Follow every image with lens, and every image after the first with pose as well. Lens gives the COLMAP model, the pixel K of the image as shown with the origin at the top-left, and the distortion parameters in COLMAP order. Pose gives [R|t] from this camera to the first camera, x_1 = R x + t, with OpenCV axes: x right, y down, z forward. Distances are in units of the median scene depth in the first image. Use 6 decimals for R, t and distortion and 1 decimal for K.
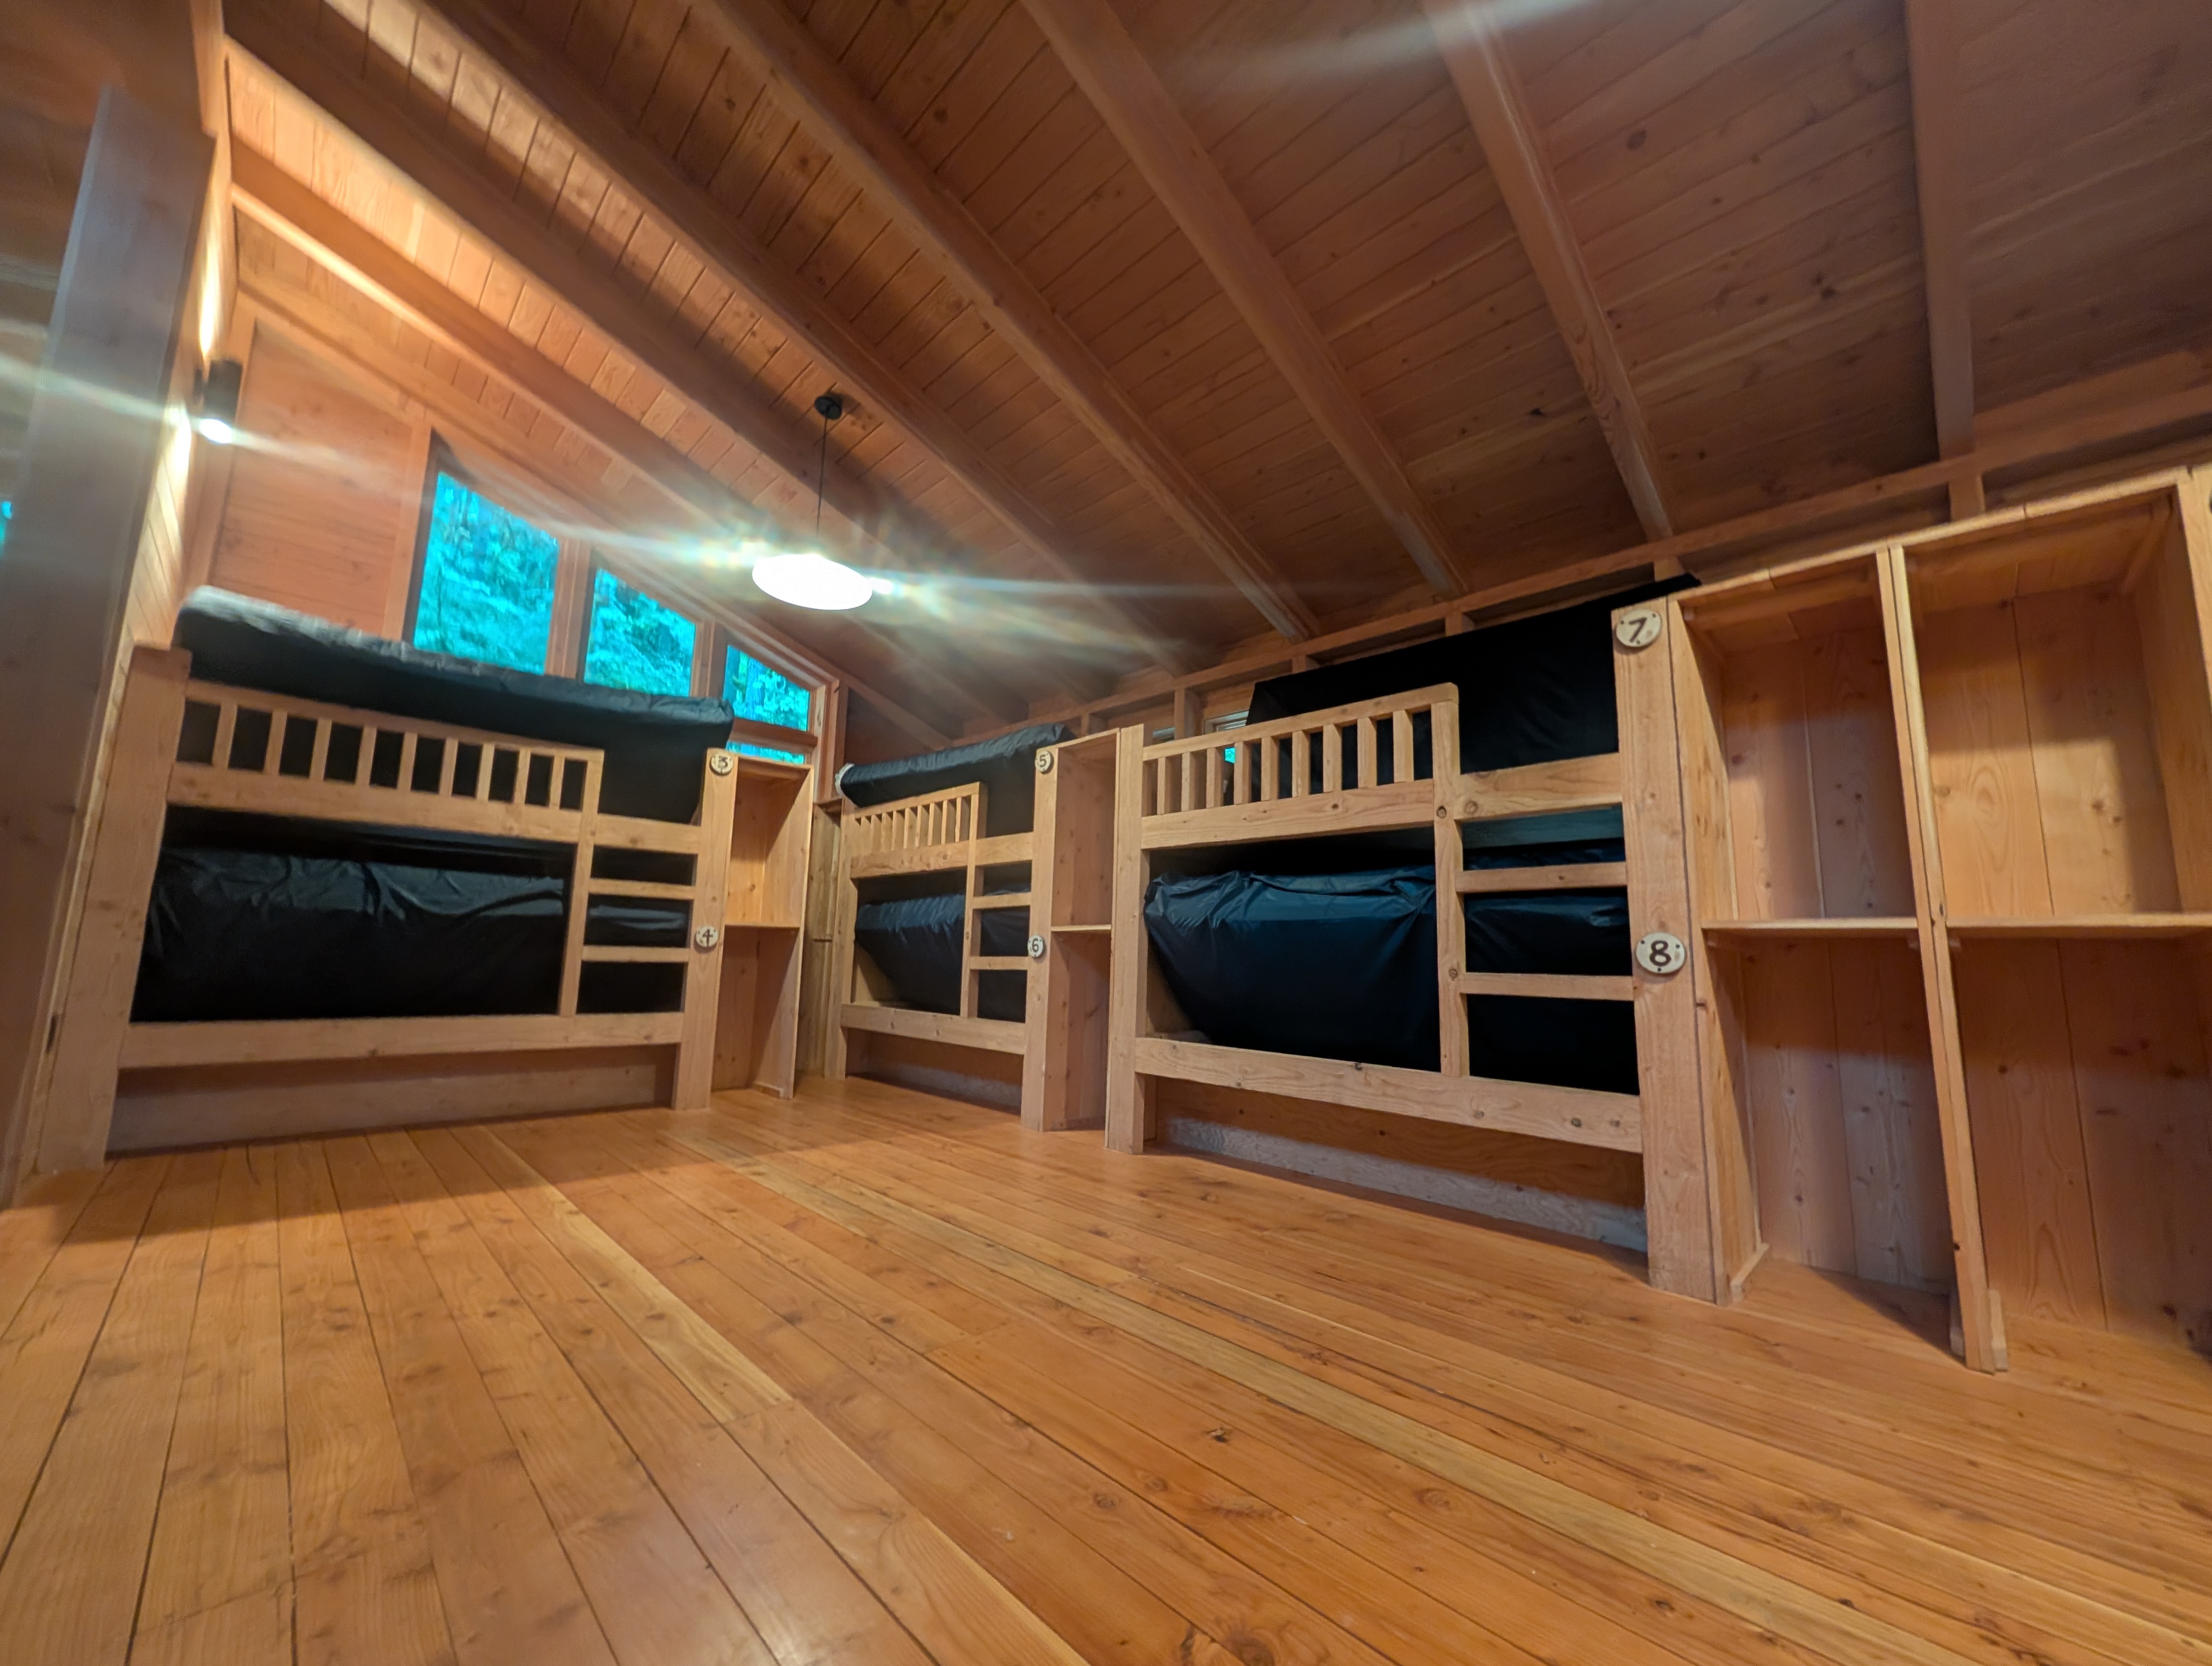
lens RADIAL K [[843.4, 0, 1106.0], [0, 843.4, 833.0], [0, 0, 1]] dist [-0.004966, 0.000597]
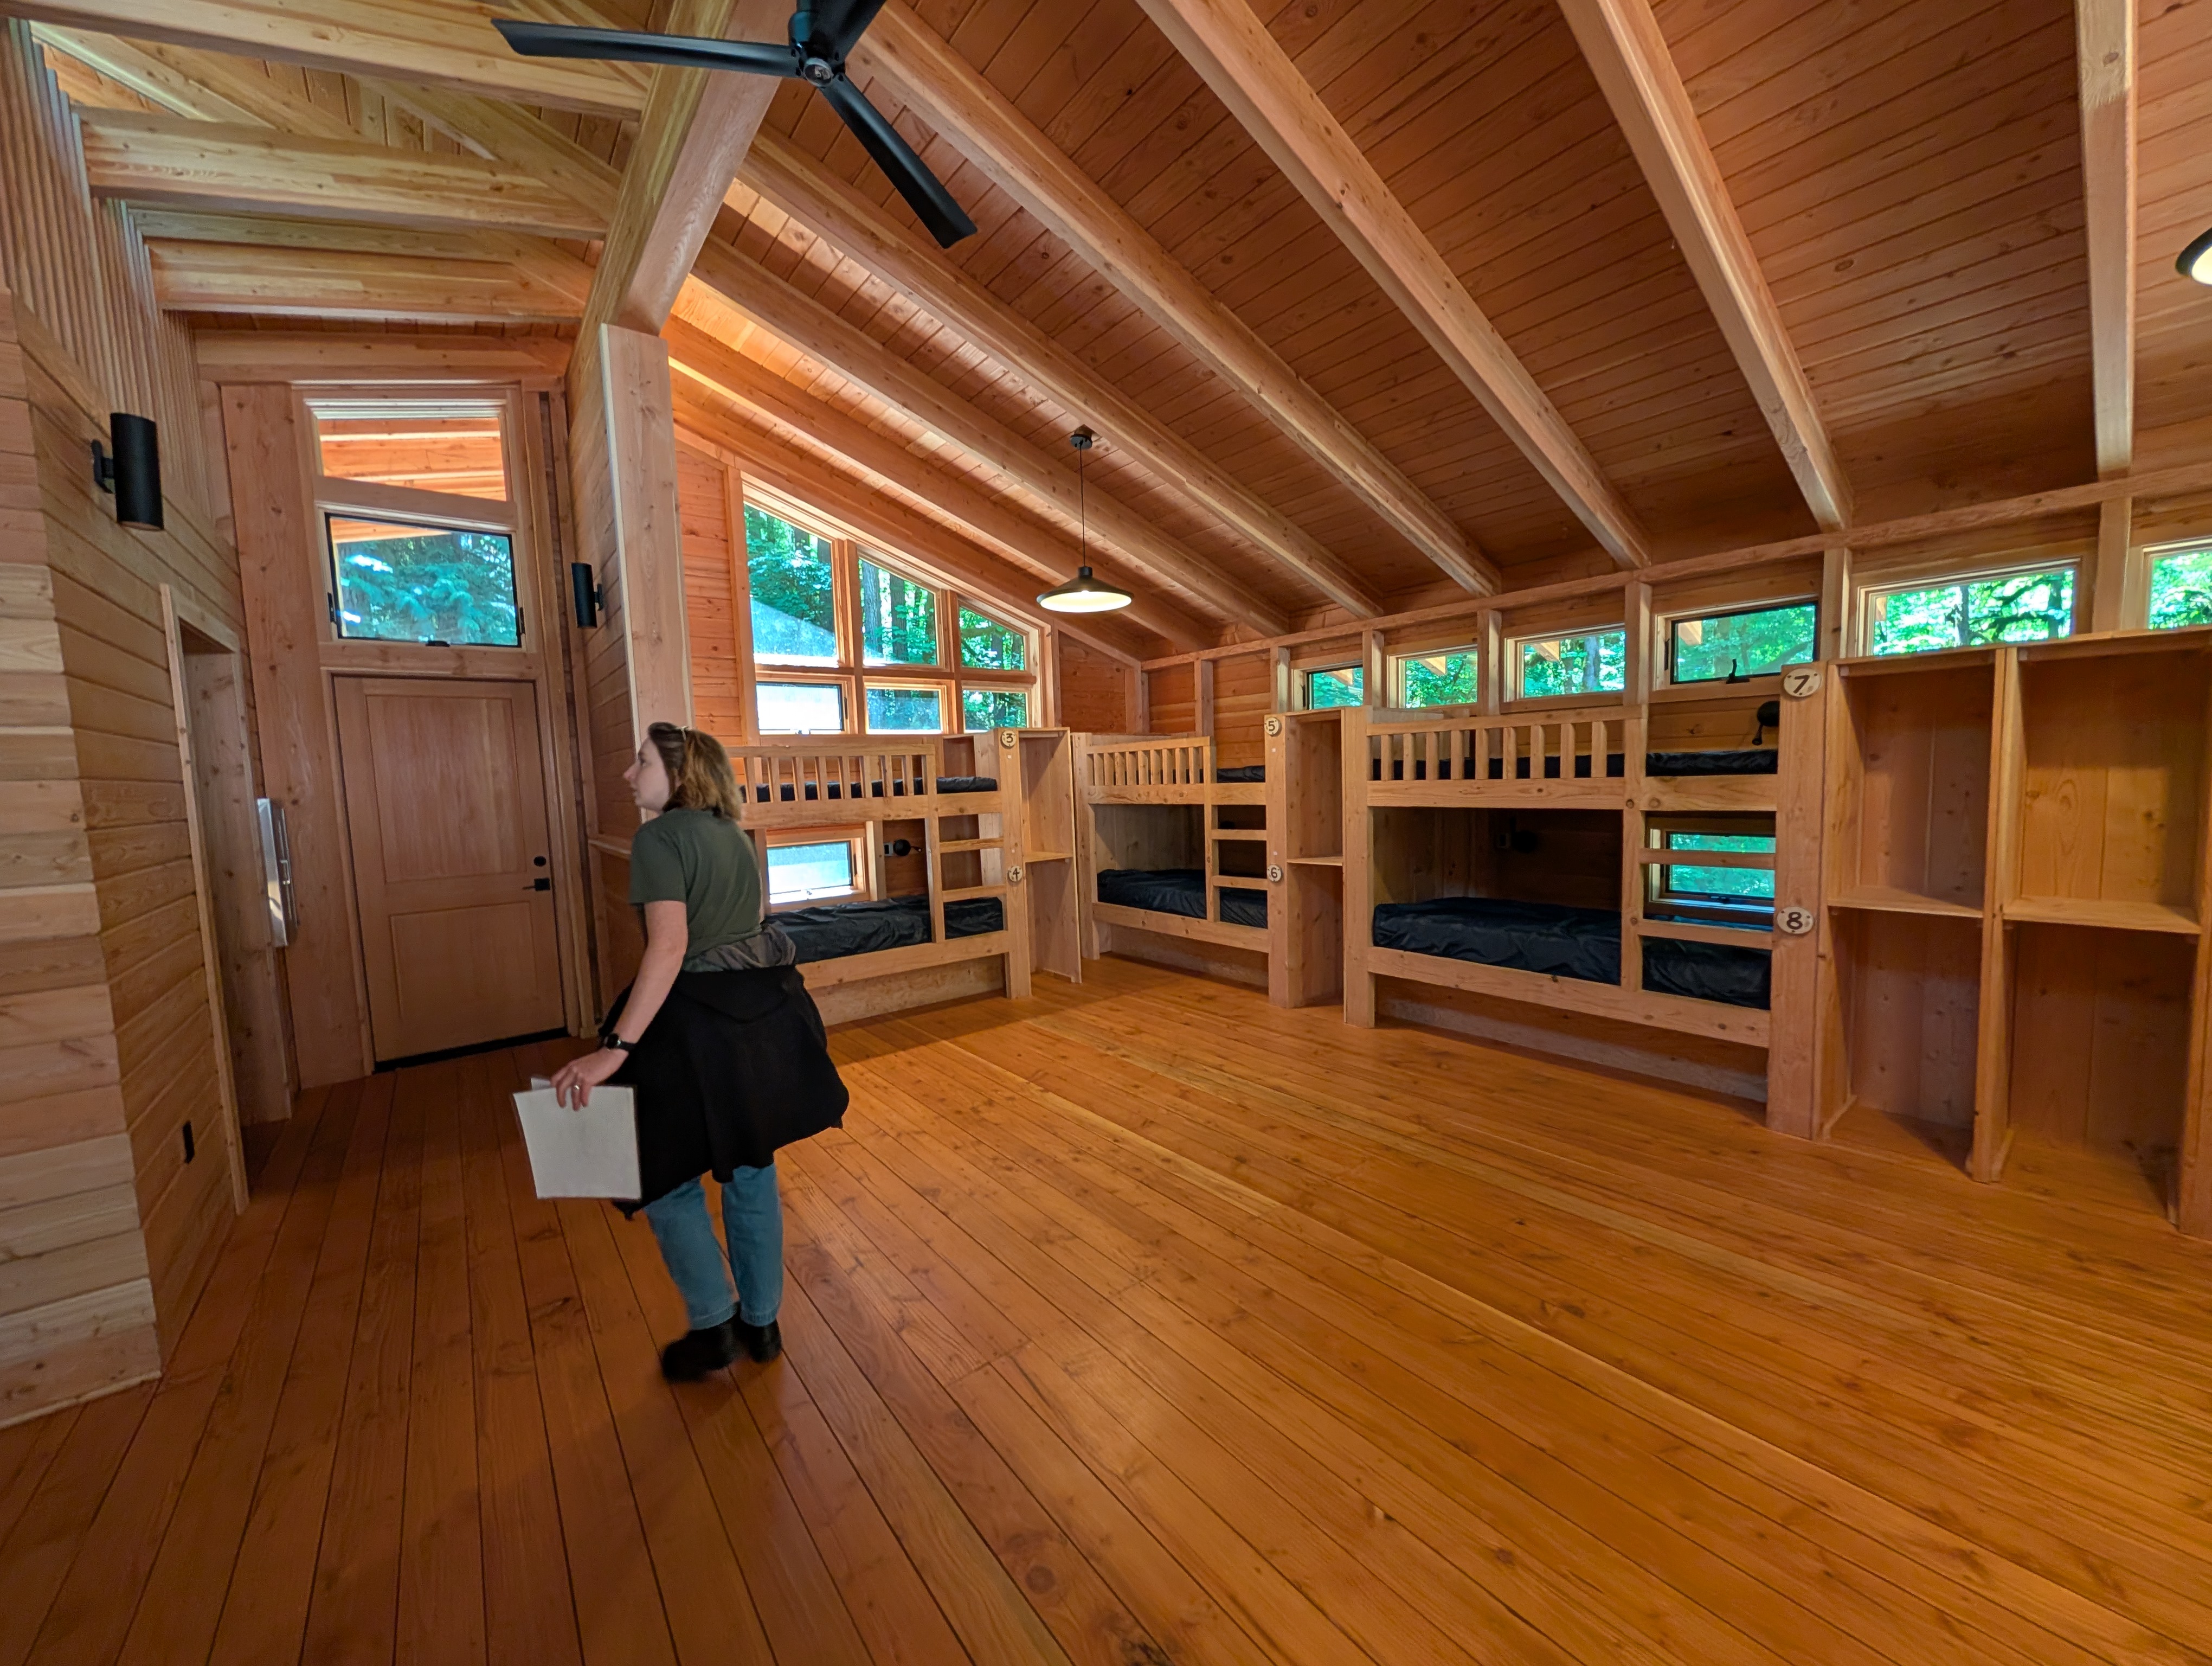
lens RADIAL K [[853.3, 0, 1106.0], [0, 853.3, 833.0], [0, 0, 1]] dist [0.000544, -0.000166]
pose [[0.992836, -0.052454, -0.107353, -0.335910], [0.074933, 0.973180, 0.217500, -0.392899], [0.093065, -0.223986, 0.970139, -0.477195]]
